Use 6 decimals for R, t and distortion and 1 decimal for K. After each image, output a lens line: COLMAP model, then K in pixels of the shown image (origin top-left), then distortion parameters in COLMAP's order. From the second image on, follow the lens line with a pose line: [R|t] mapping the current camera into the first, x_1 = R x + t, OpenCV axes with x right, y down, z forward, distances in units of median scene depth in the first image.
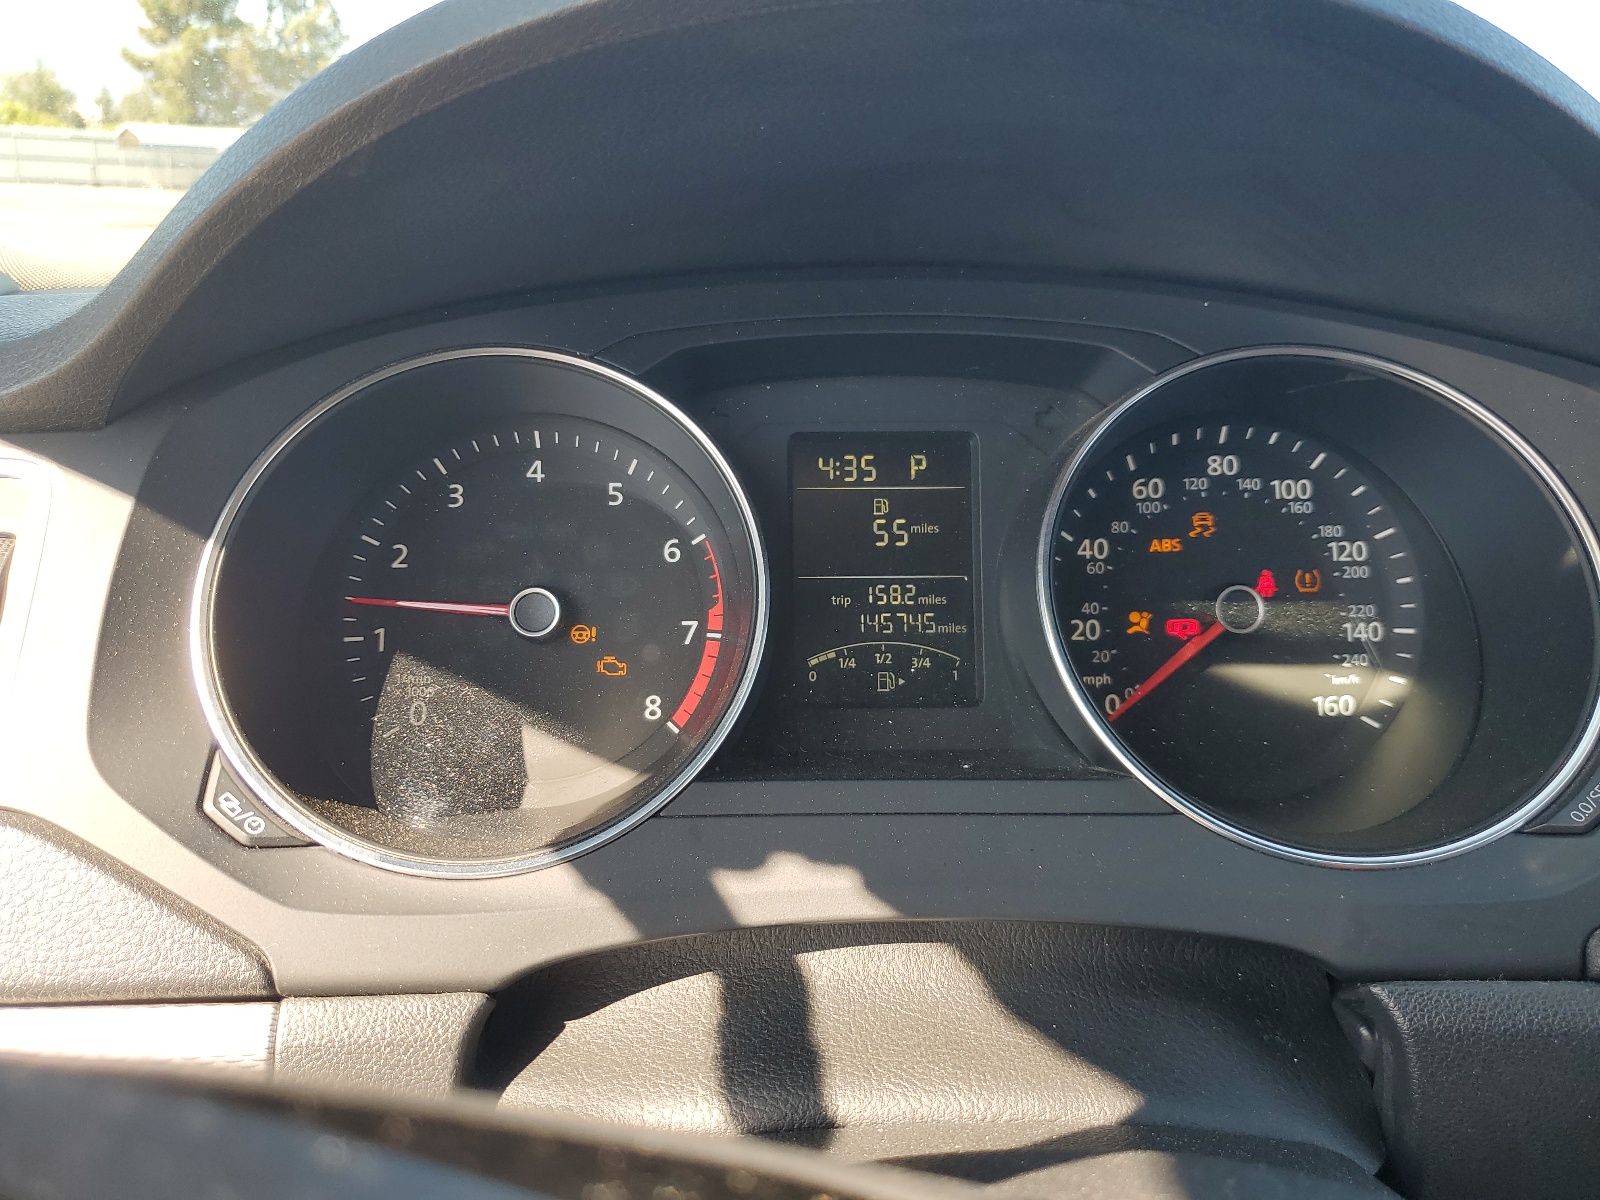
lens RADIAL K [[1212.4, 0, 801.8], [0, 1212.4, 602.8], [0, 0, 1]] dist [-0.011619, -0.003229]
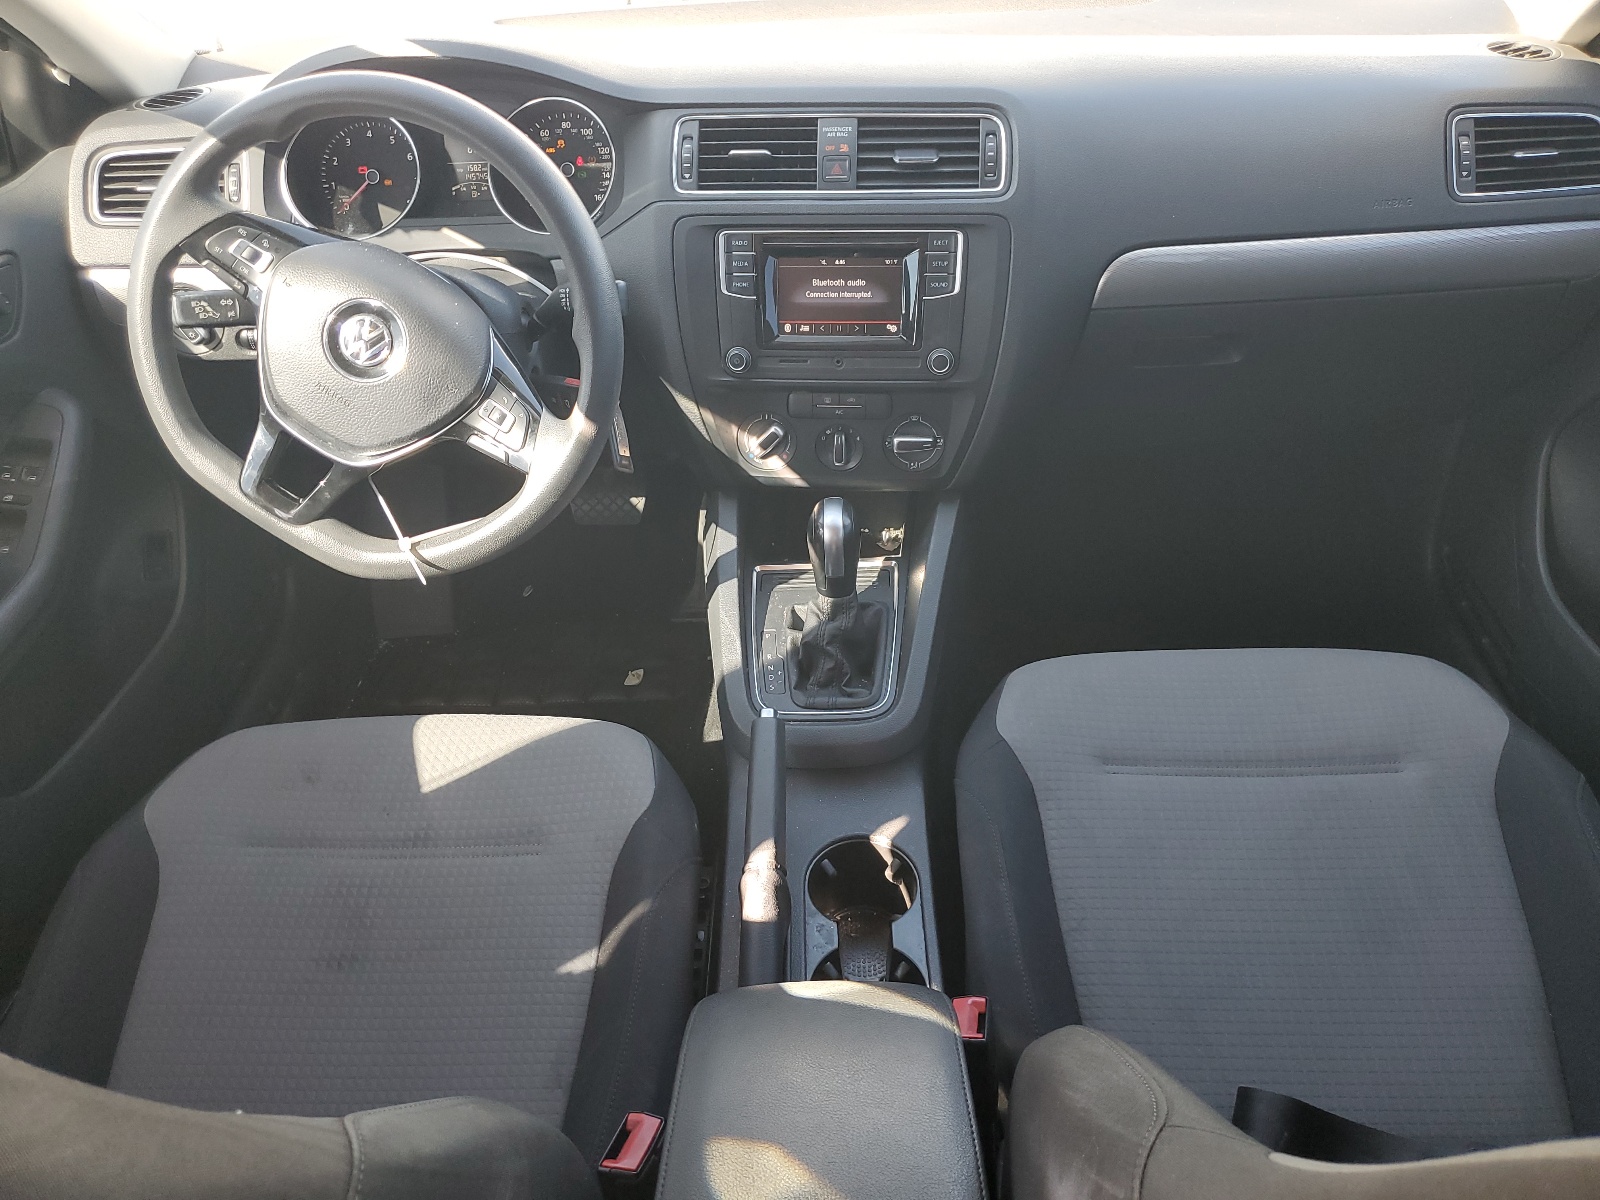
lens RADIAL K [[1212.4, 0, 798.0], [0, 1212.4, 600.4], [0, 0, 1]] dist [-0.011619, -0.003229]
pose [[0.996626, 0.003696, -0.081988, 1.298118], [0.025545, 0.935395, 0.352679, -0.046255], [0.077995, -0.353584, 0.932145, -2.620047]]
